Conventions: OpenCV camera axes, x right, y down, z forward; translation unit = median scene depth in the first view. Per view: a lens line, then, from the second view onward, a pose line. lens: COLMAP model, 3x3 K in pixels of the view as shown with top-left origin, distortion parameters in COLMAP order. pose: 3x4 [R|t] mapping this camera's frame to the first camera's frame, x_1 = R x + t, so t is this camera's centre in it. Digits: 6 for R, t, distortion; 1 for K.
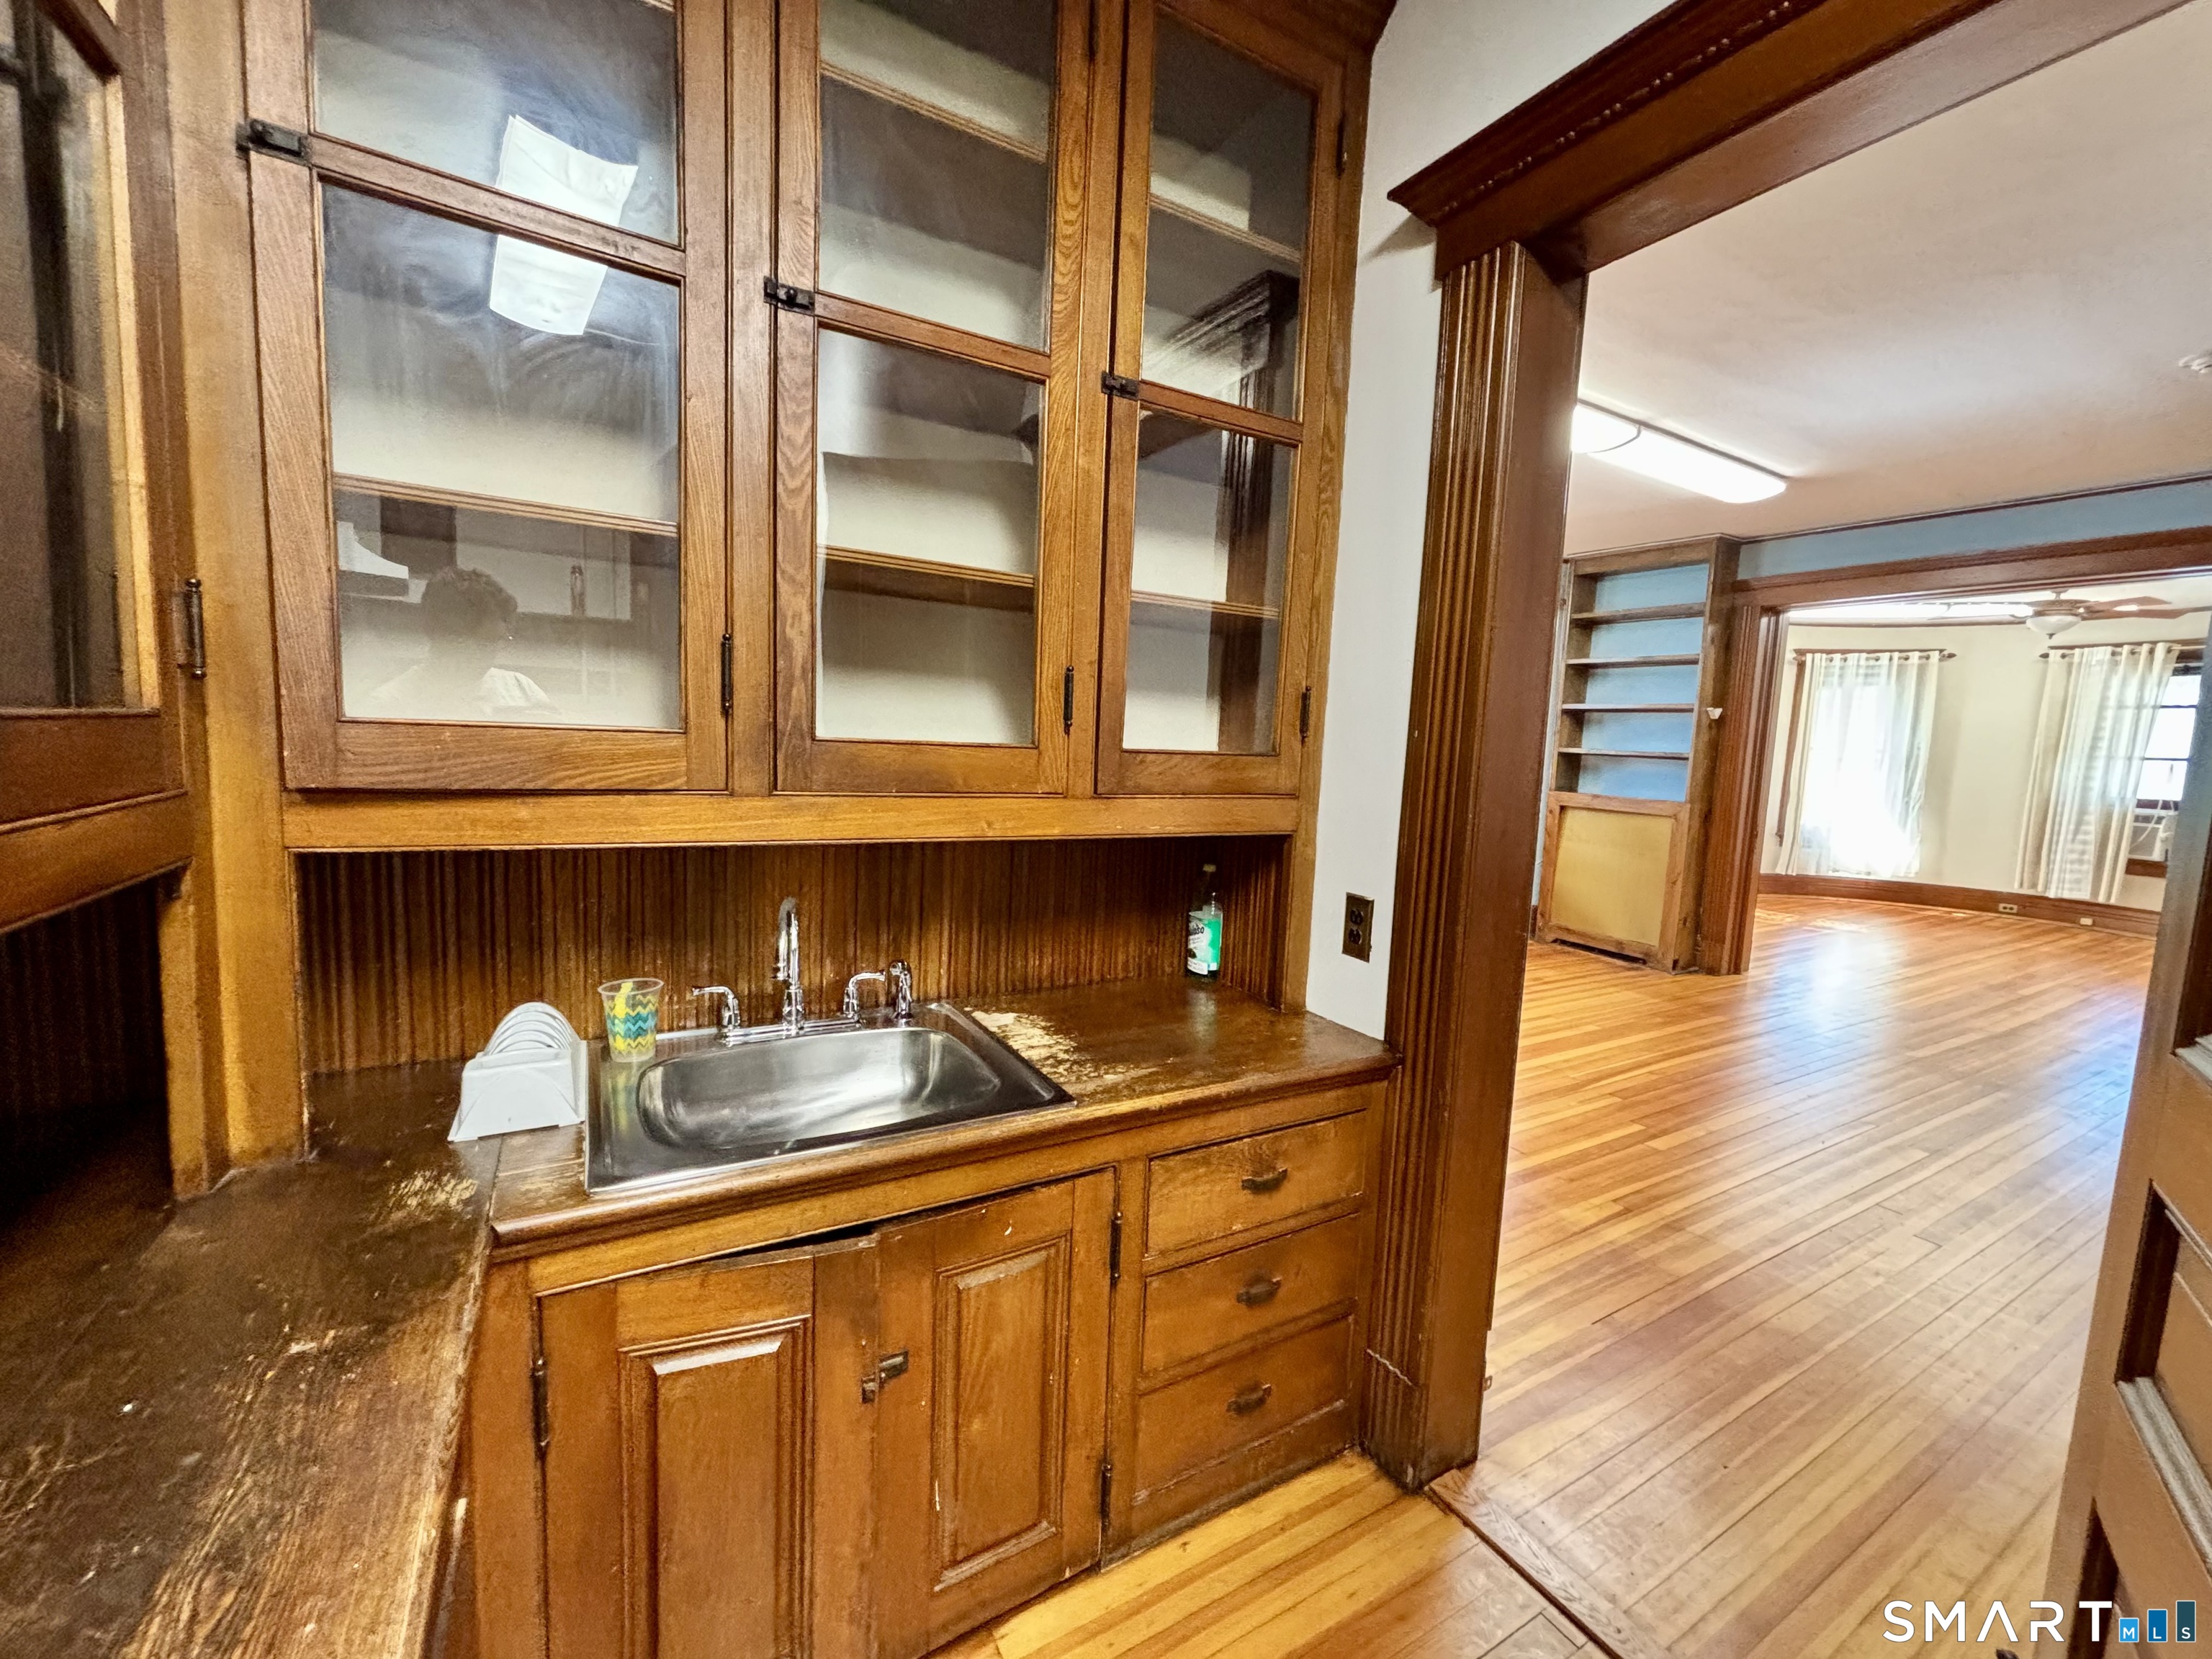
lens RADIAL K [[890.6, 0, 1104.8], [0, 890.6, 828.4], [0, 0, 1]] dist [-0.004415, 0.001319]
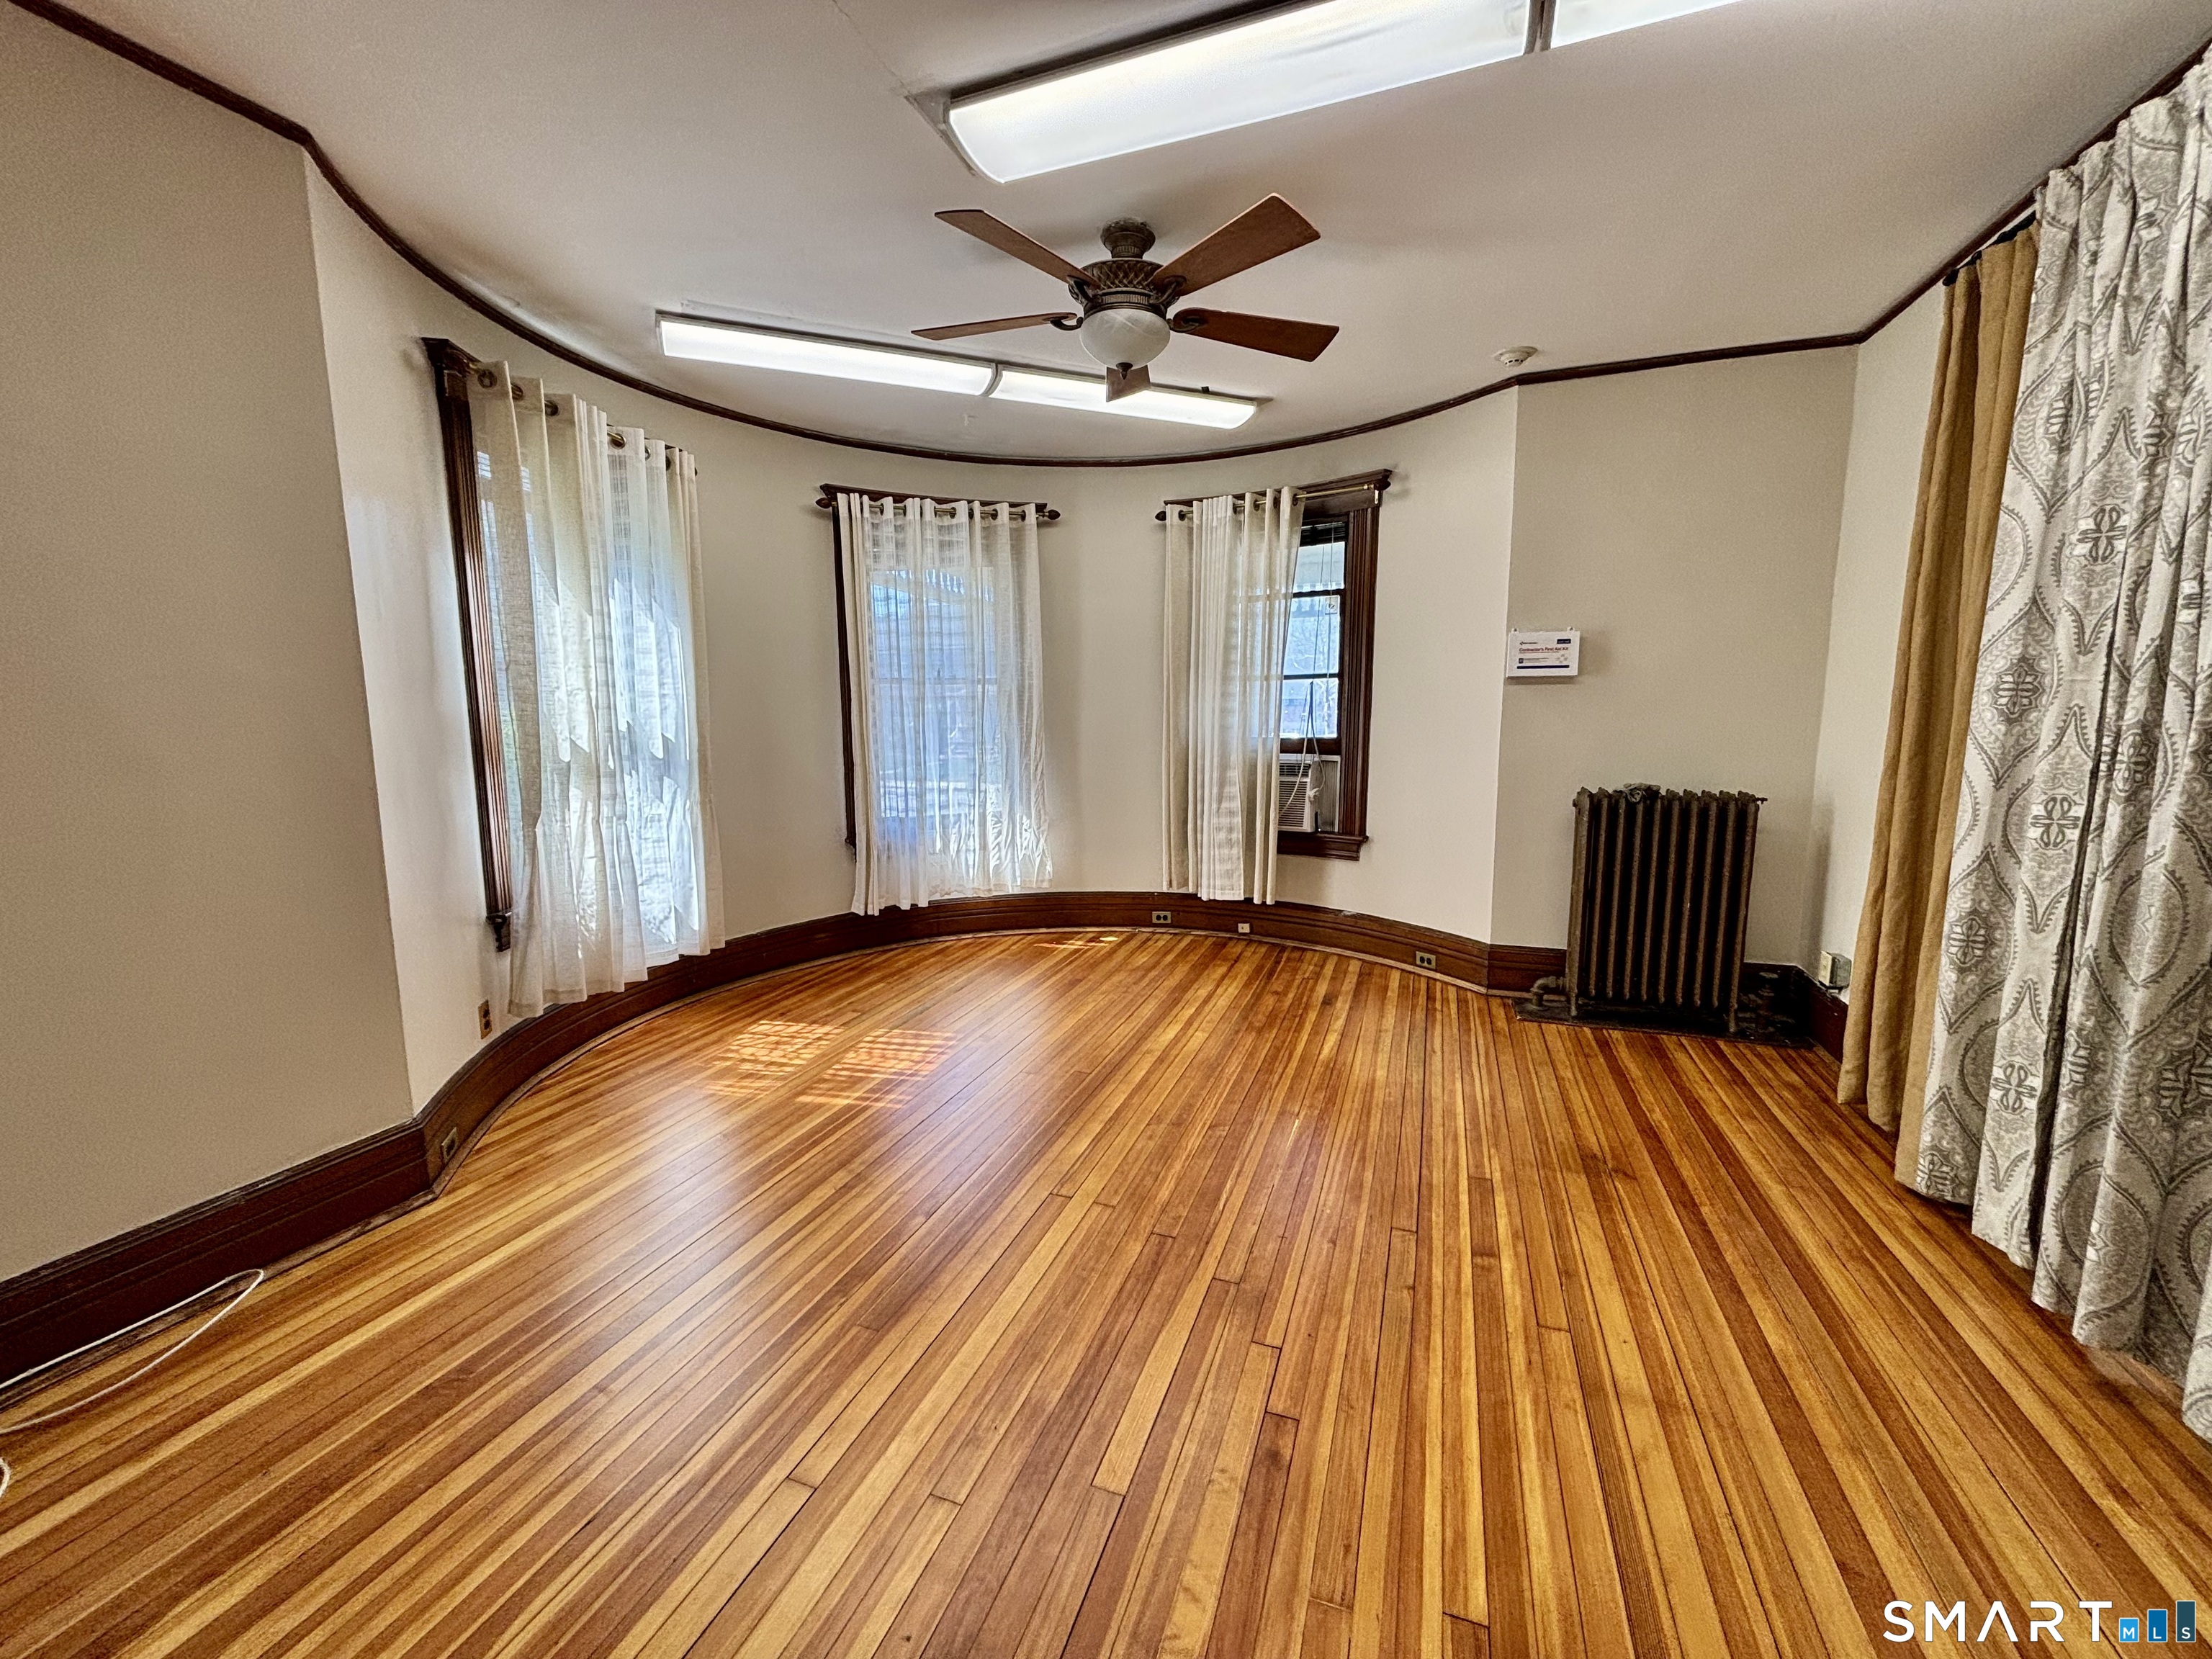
lens RADIAL K [[890.6, 0, 1101.8], [0, 890.6, 834.7], [0, 0, 1]] dist [-0.004415, 0.001319]
pose [[0.770843, -0.128592, 0.623911, 0.832911], [0.100094, 0.991698, 0.080729, -0.038270], [-0.629112, 0.000221, 0.777314, 0.740697]]
